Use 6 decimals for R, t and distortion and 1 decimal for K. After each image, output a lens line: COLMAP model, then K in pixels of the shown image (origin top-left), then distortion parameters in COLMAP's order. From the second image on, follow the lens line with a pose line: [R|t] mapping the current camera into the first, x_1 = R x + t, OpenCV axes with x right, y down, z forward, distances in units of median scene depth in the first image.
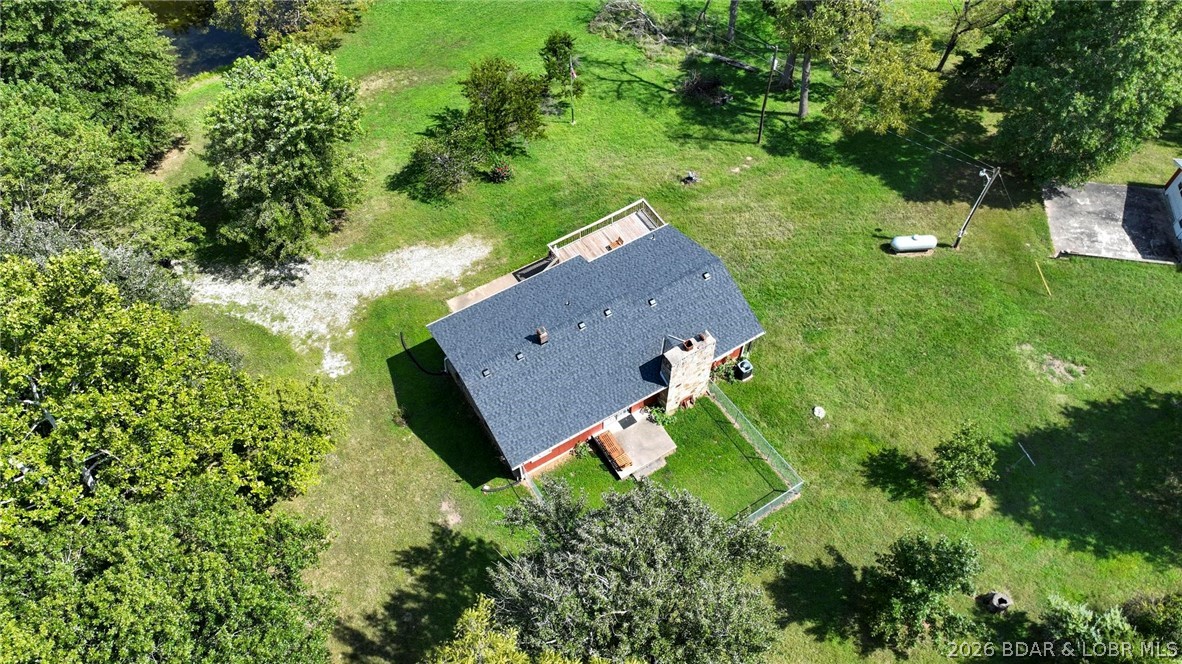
lens RADIAL K [[832.8, 0, 594.2], [0, 832.8, 331.9], [0, 0, 1]] dist [-0.000024, 0.015175]
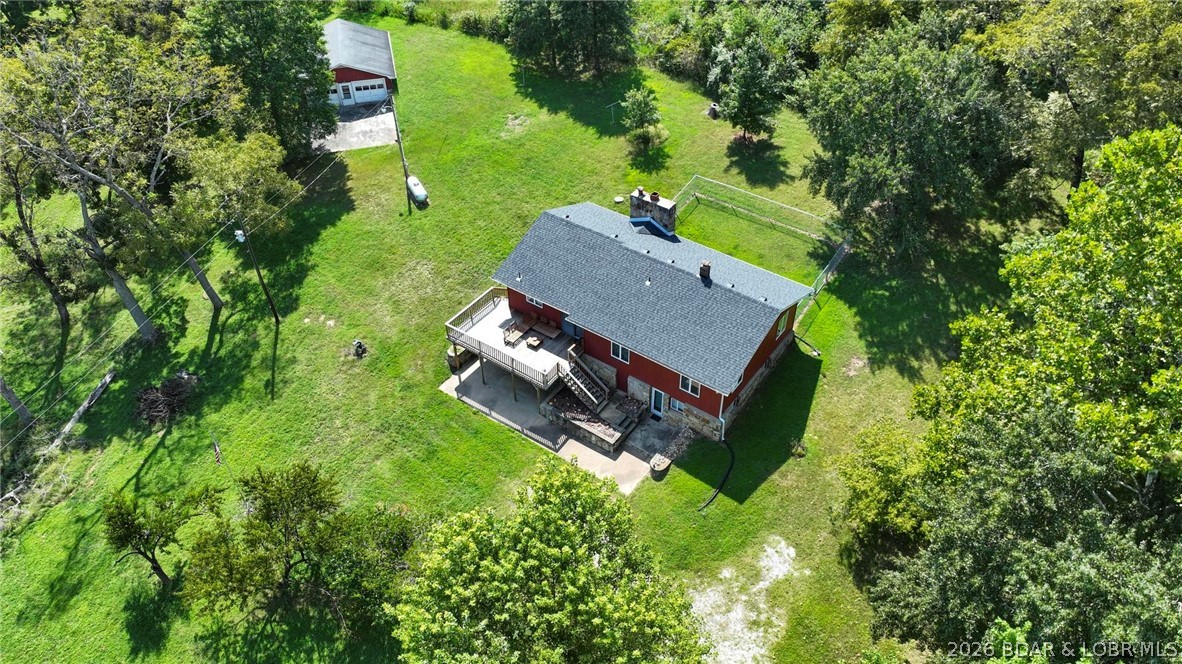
lens RADIAL K [[832.8, 0, 591.0], [0, 832.8, 334.7], [0, 0, 1]] dist [-0.000024, 0.015175]
pose [[-0.391397, -0.603929, 0.694318, -0.618443], [0.769557, 0.198896, 0.606813, -0.572542], [-0.504569, 0.771822, 0.386911, 0.590015]]
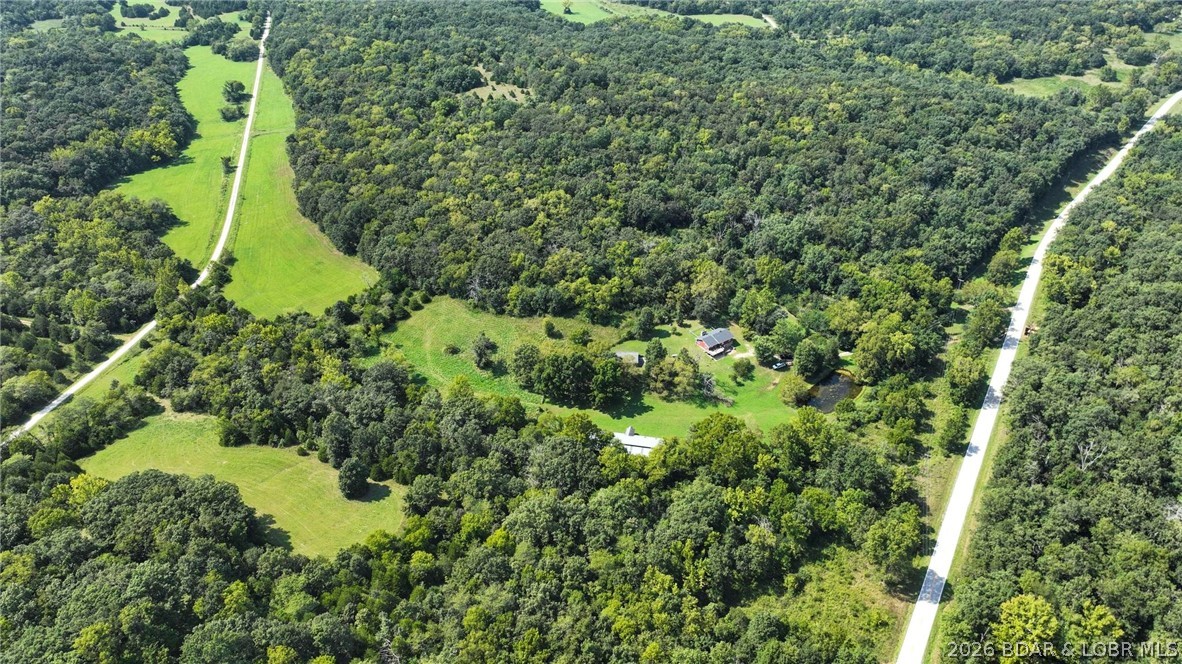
lens RADIAL K [[832.8, 0, 592.3], [0, 832.8, 334.3], [0, 0, 1]] dist [-0.000024, 0.015175]
pose [[-0.995226, 0.058957, -0.077782, 1.640539], [-0.075708, 0.036624, 0.996457, -7.215010], [0.061597, 0.997588, -0.031986, 0.997836]]
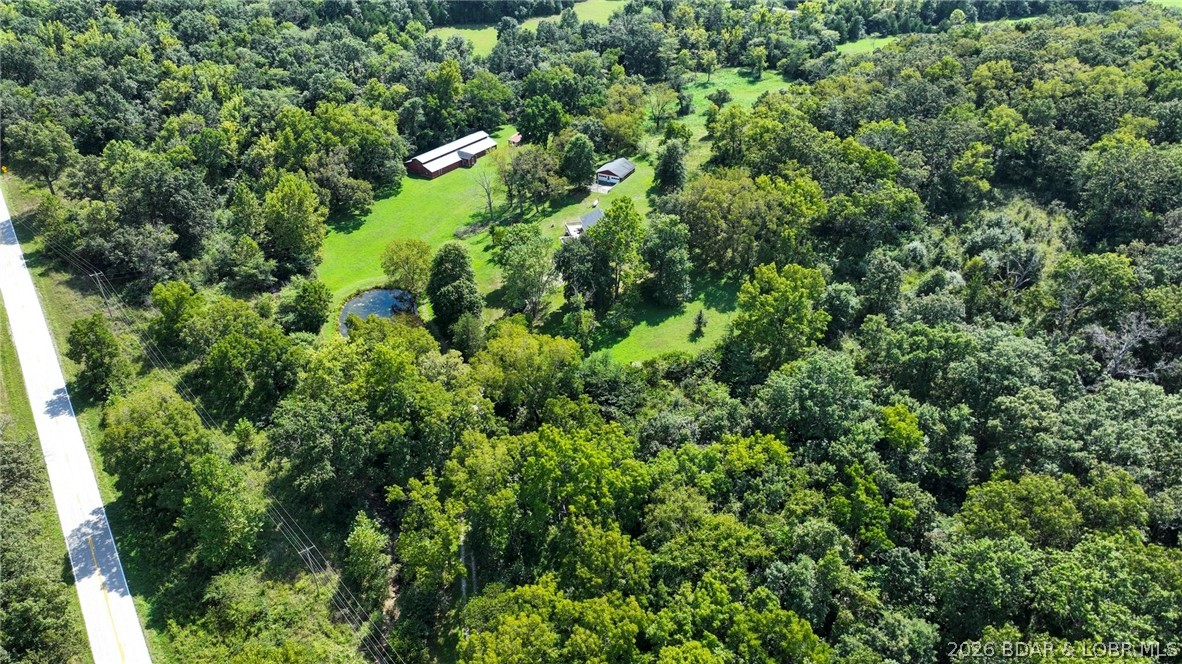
lens RADIAL K [[832.8, 0, 591.2], [0, 832.8, 332.4], [0, 0, 1]] dist [-0.000024, 0.015175]
pose [[0.308830, -0.504748, 0.806135, -3.307919], [0.789738, 0.608414, 0.078400, -0.056352], [-0.530036, 0.612423, 0.586515, -1.040136]]
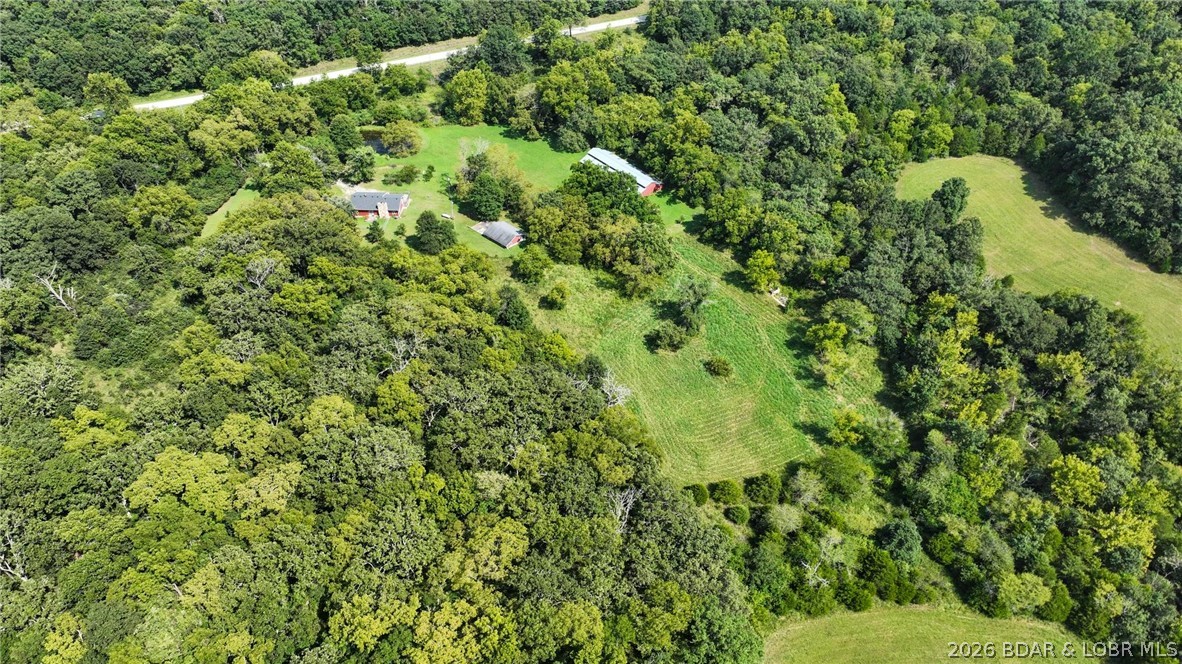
lens RADIAL K [[832.8, 0, 589.3], [0, 832.8, 327.6], [0, 0, 1]] dist [-0.000024, 0.015175]
pose [[0.841898, 0.363427, -0.398910, 3.300190], [-0.450544, 0.880245, -0.148923, 0.827117], [0.297016, 0.305105, 0.904816, -3.012423]]
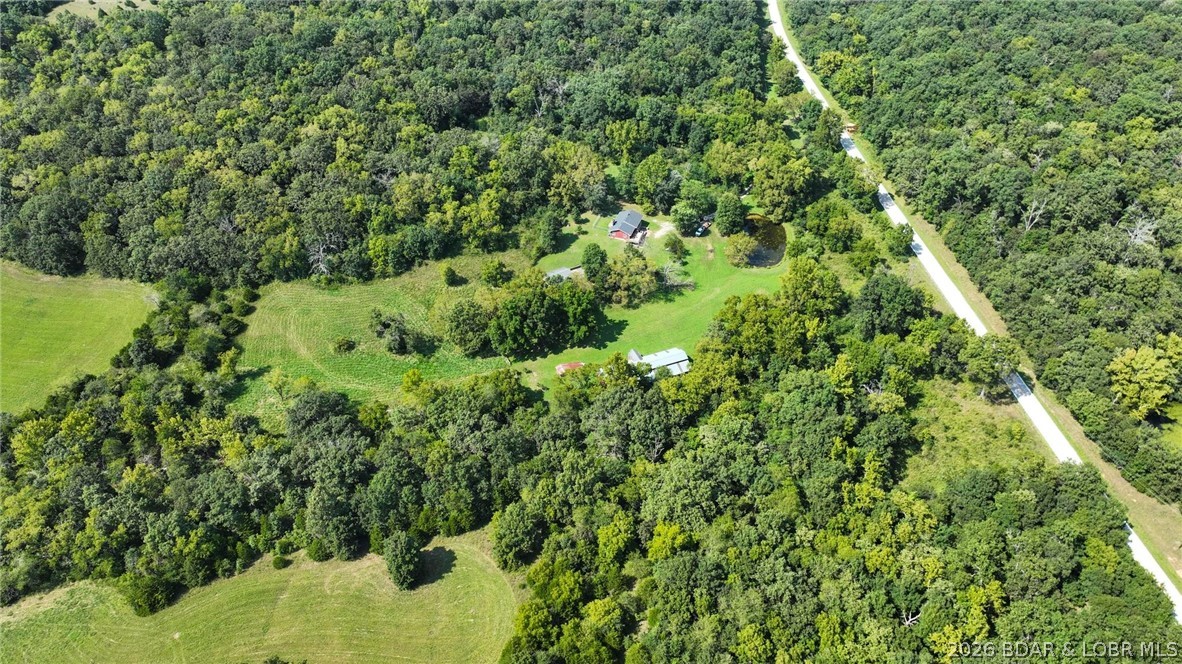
lens RADIAL K [[832.8, 0, 592.8], [0, 832.8, 332.0], [0, 0, 1]] dist [-0.000024, 0.015175]
pose [[-0.767970, 0.412185, -0.490229, 3.666644], [-0.528131, 0.025494, 0.848780, -5.254028], [0.362353, 0.910743, 0.198110, 0.260331]]
